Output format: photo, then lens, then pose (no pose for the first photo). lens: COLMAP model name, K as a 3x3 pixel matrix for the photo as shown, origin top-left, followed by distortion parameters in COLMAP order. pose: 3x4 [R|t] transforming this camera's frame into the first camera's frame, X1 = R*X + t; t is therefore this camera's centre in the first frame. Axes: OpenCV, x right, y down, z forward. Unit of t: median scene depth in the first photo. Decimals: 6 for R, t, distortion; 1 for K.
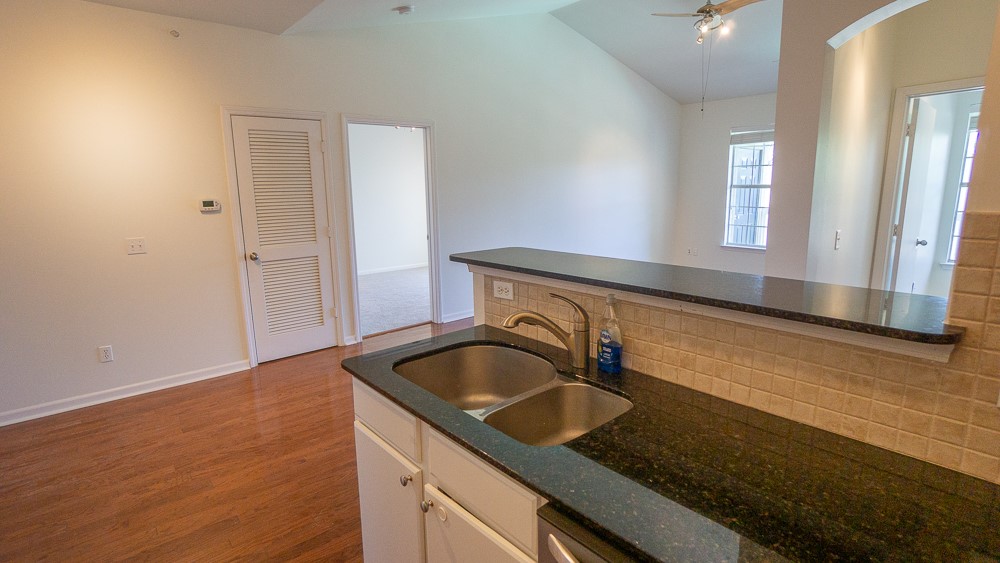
lens RADIAL K [[492.9, 0, 499.9], [0, 492.9, 278.0], [0, 0, 1]] dist [-0.044623, 0.024043]
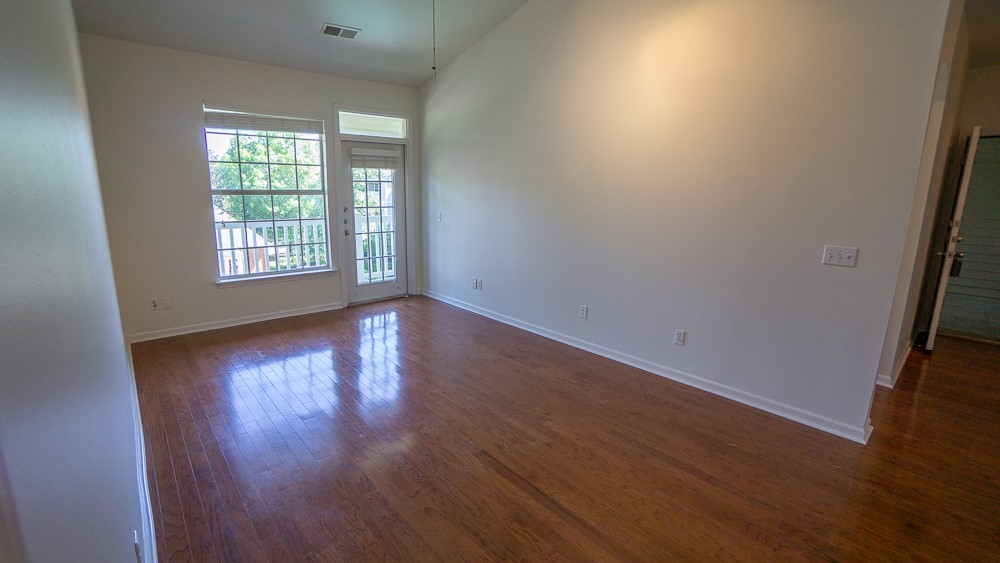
lens RADIAL K [[441.7, 0, 493.7], [0, 441.7, 276.8], [0, 0, 1]] dist [-0.063311, 0.022517]
pose [[-0.002123, -0.175497, 0.984478, -0.259311], [0.168644, 0.970316, 0.173336, -0.257558], [-0.985675, 0.166394, 0.027537, 1.424992]]
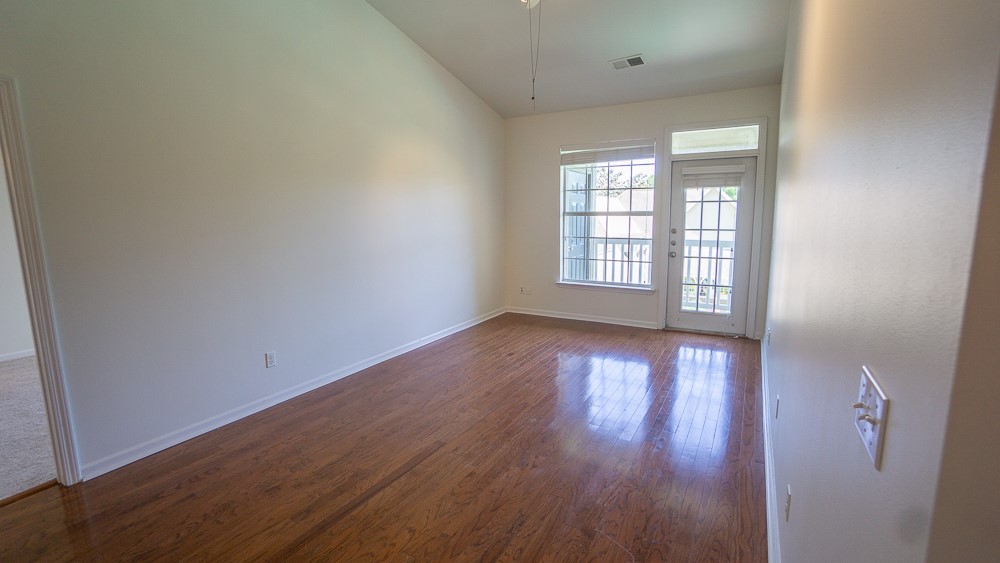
lens RADIAL K [[441.7, 0, 493.7], [0, 441.7, 276.8], [0, 0, 1]] dist [-0.063311, 0.022517]
pose [[0.949955, -0.040774, 0.309716, 0.253722], [0.053937, 0.997964, -0.034051, -0.130037], [-0.307697, 0.049052, 0.950219, 0.696355]]
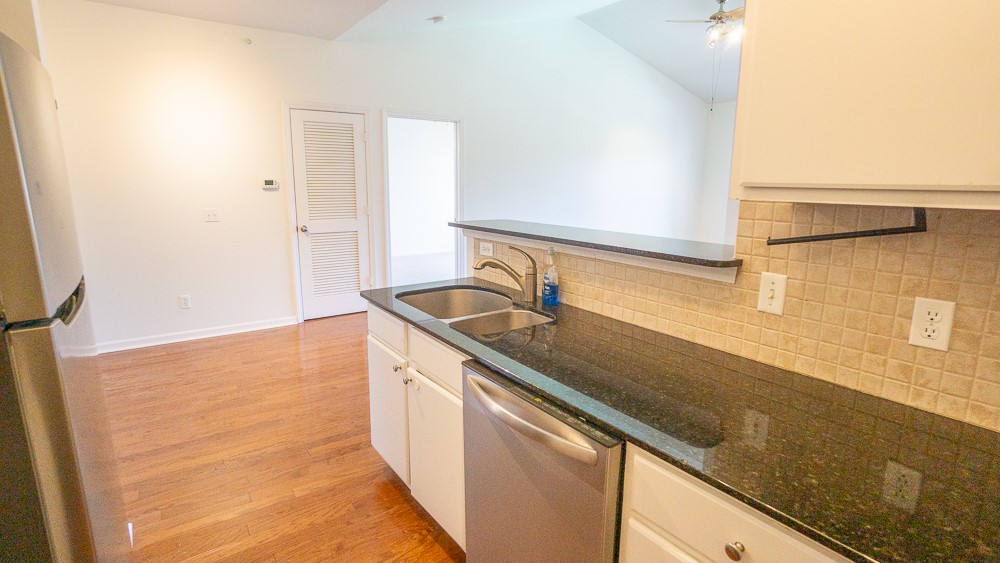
lens RADIAL K [[492.9, 0, 499.9], [0, 492.9, 278.0], [0, 0, 1]] dist [-0.044623, 0.024043]
pose [[0.995267, 0.043850, -0.086725, 0.090972], [-0.042961, 0.999004, 0.012098, 0.047942], [0.087169, -0.008314, 0.996159, -0.168180]]
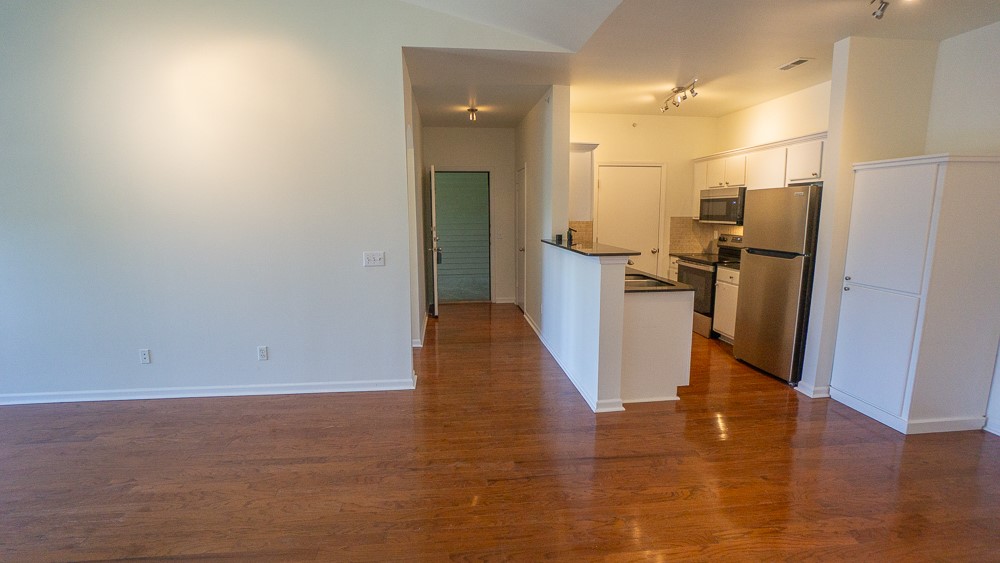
lens RADIAL K [[440.4, 0, 496.0], [0, 440.4, 275.5], [0, 0, 1]] dist [-0.061274, 0.021476]
pose [[-0.819255, -0.060970, 0.570180, -0.342131], [0.125789, 0.951005, 0.282430, -0.278660], [-0.559463, 0.303104, -0.771446, 1.488283]]
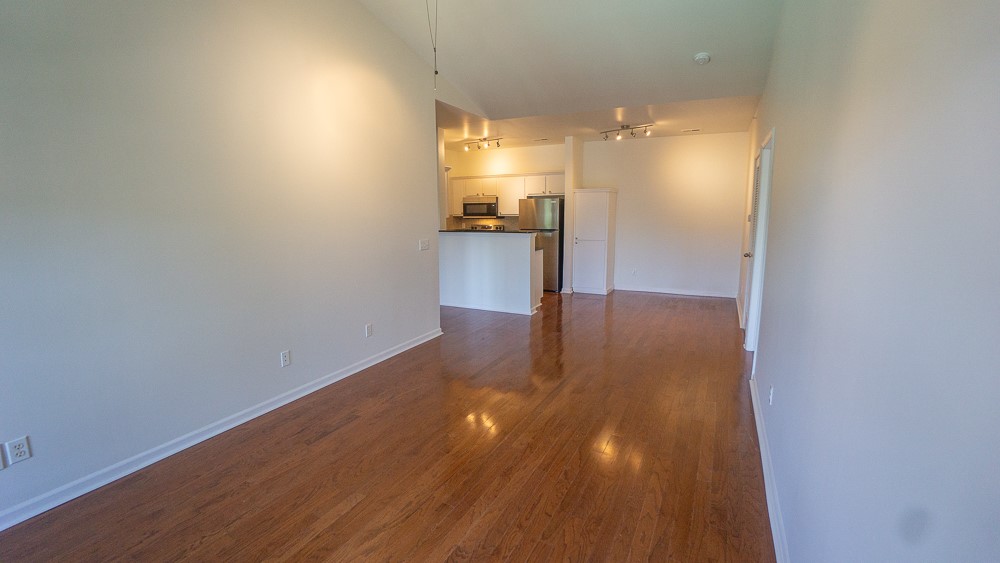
lens RADIAL K [[441.7, 0, 493.7], [0, 441.7, 276.8], [0, 0, 1]] dist [-0.063311, 0.022517]
pose [[-0.928985, 0.081616, -0.361006, 0.807368], [-0.042517, 0.945395, 0.323142, -0.438123], [0.367667, 0.315543, -0.874788, 2.226775]]
